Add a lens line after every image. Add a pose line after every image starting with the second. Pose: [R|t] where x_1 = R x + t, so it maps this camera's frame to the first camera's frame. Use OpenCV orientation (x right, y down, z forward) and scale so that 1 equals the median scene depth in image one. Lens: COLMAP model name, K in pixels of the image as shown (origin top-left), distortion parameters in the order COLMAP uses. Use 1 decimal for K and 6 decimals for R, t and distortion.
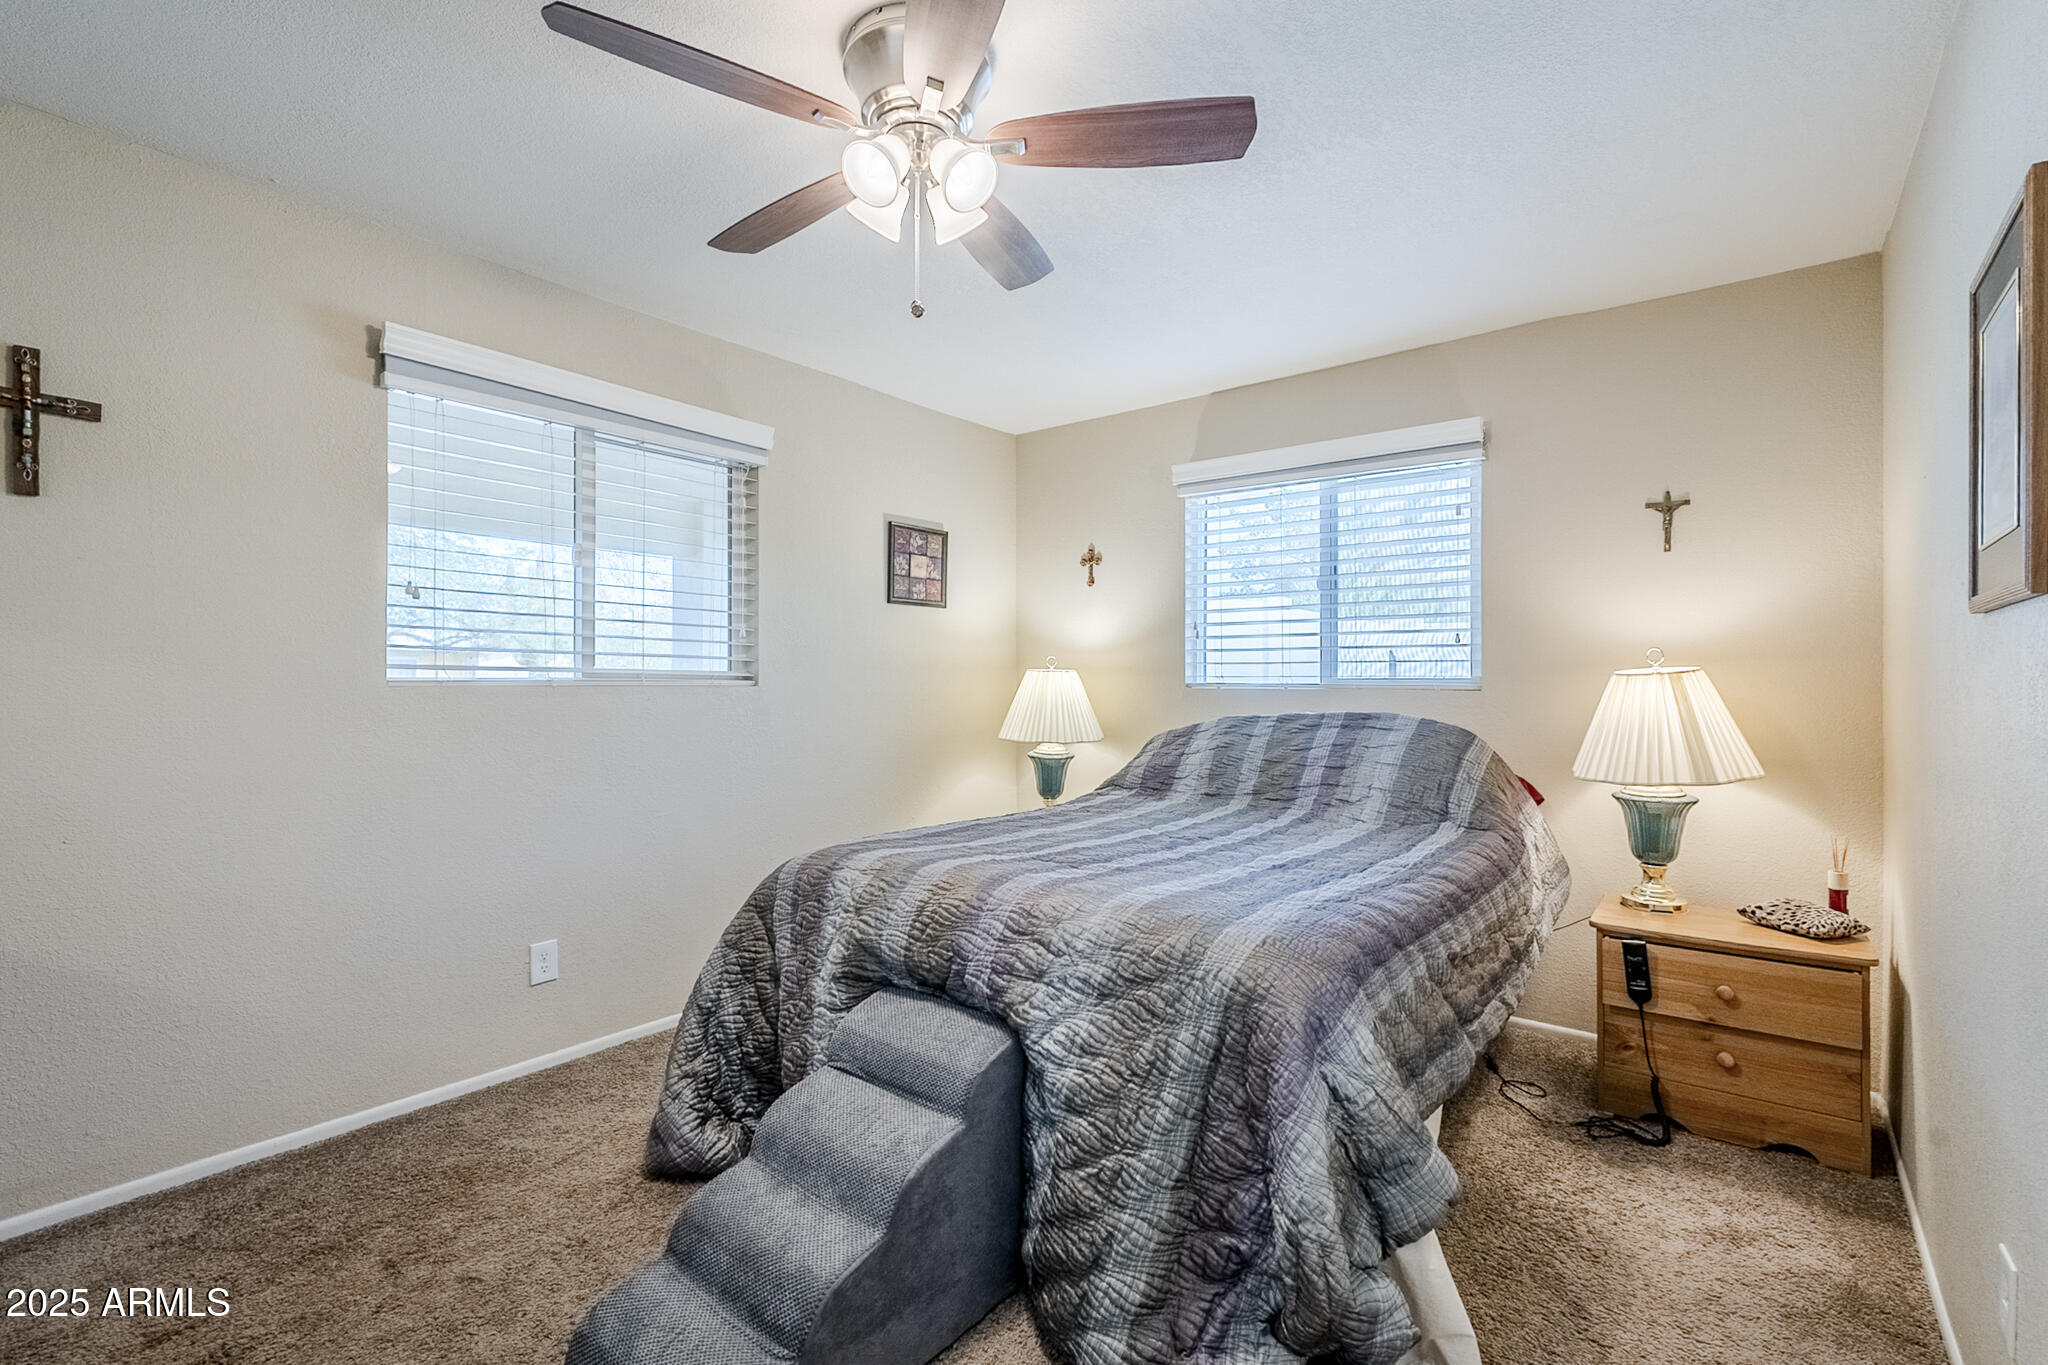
lens RADIAL K [[918.3, 0, 1022.9], [0, 918.3, 678.0], [0, 0, 1]] dist [-0.002542, -0.000222]
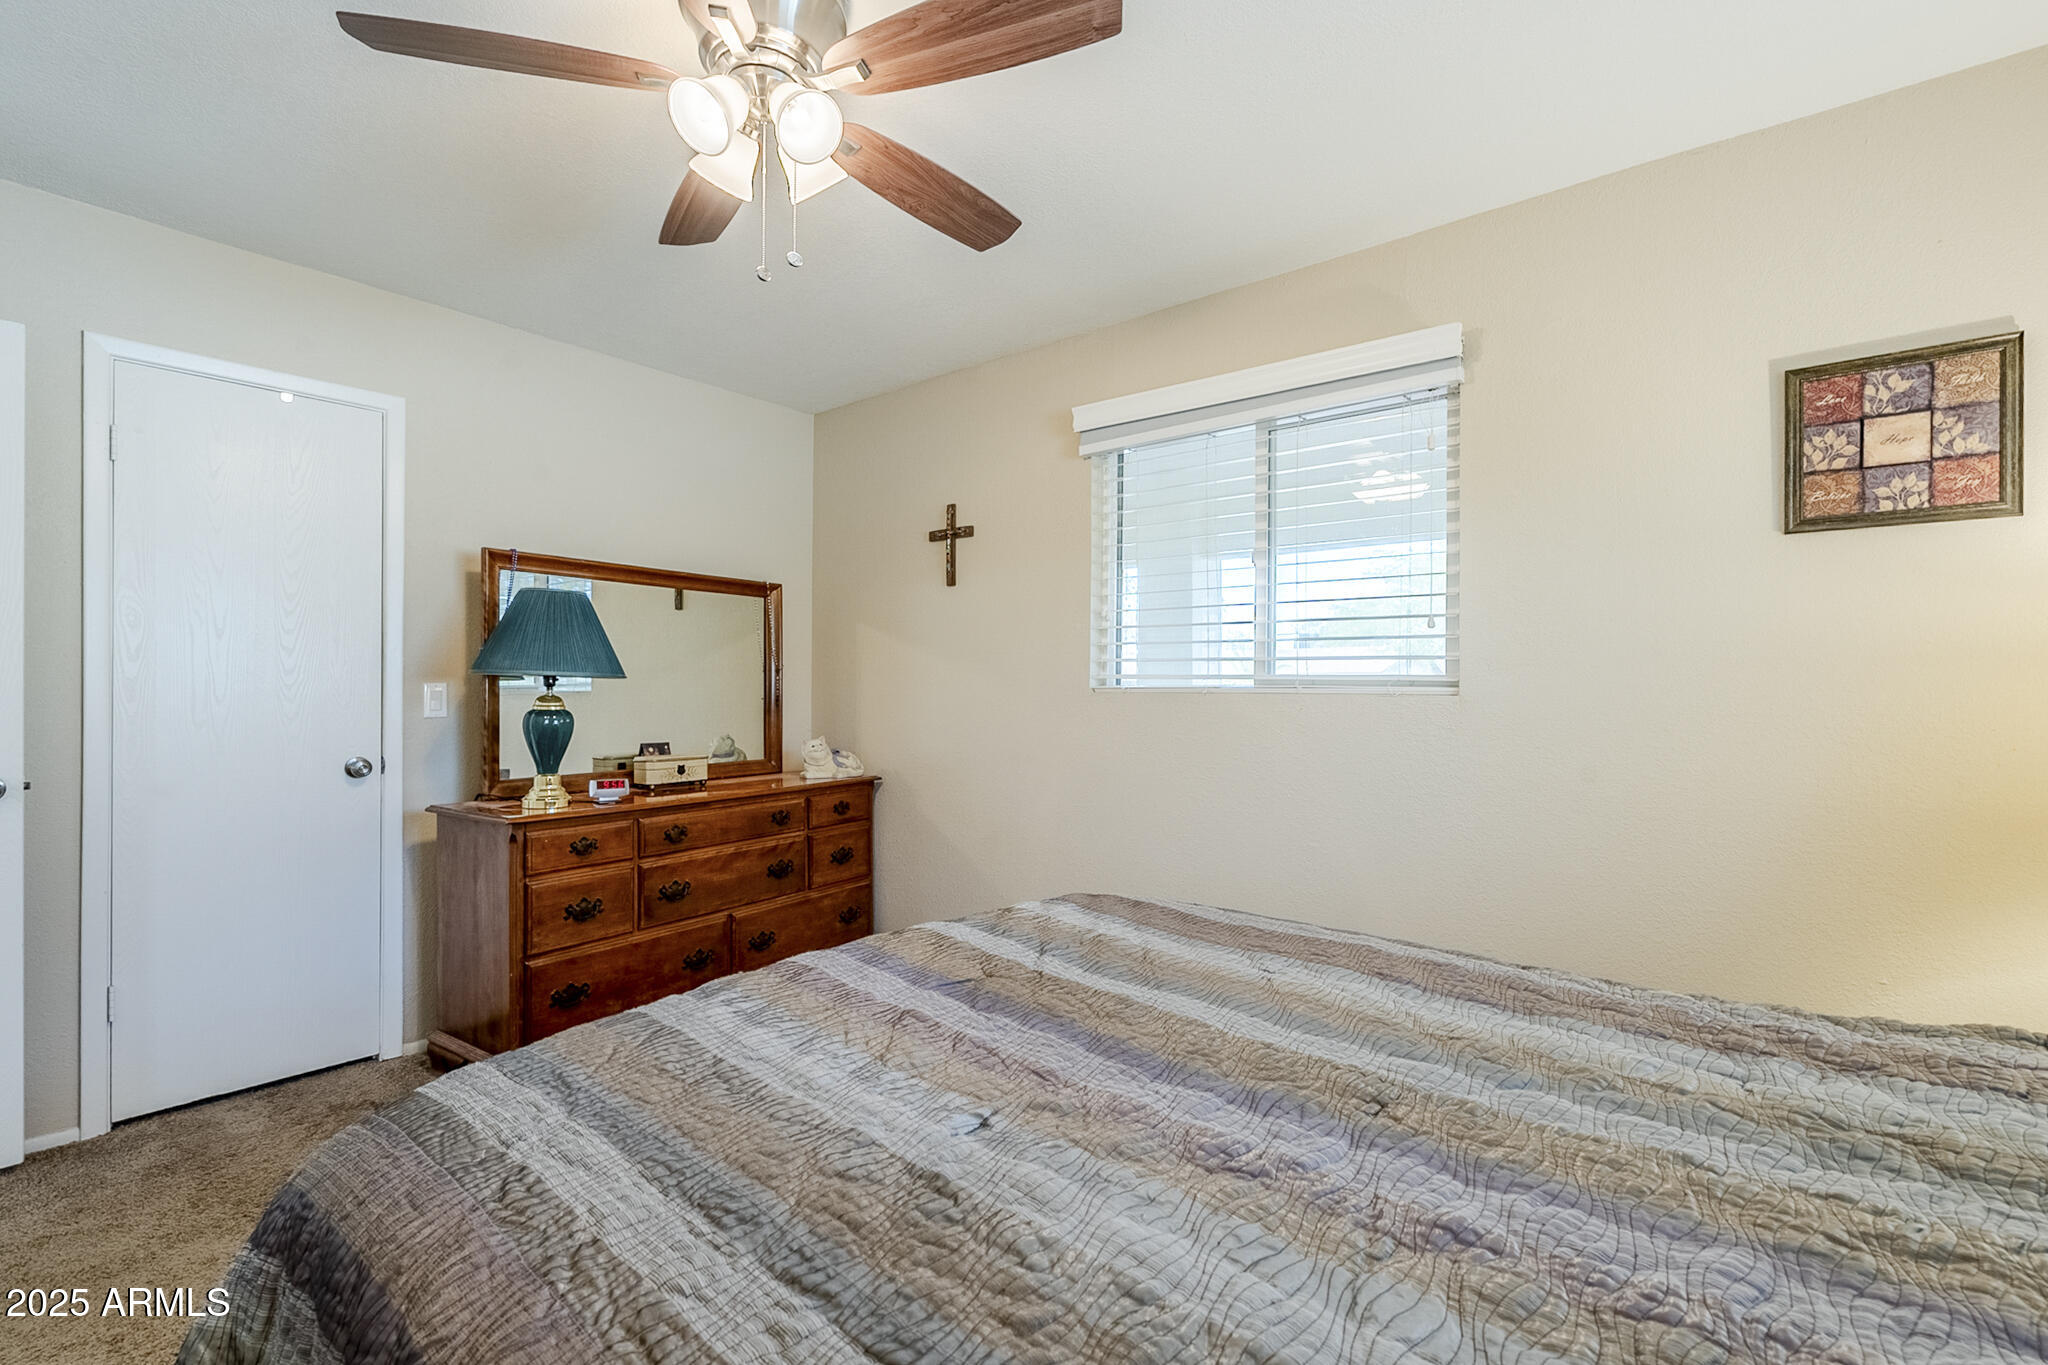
lens RADIAL K [[918.3, 0, 1022.9], [0, 918.3, 678.0], [0, 0, 1]] dist [-0.002542, -0.000222]
pose [[-0.010235, -0.011425, -0.999882, 0.421800], [0.005227, 0.999920, -0.011479, 0.001926], [0.999934, -0.005344, -0.010174, 0.678930]]
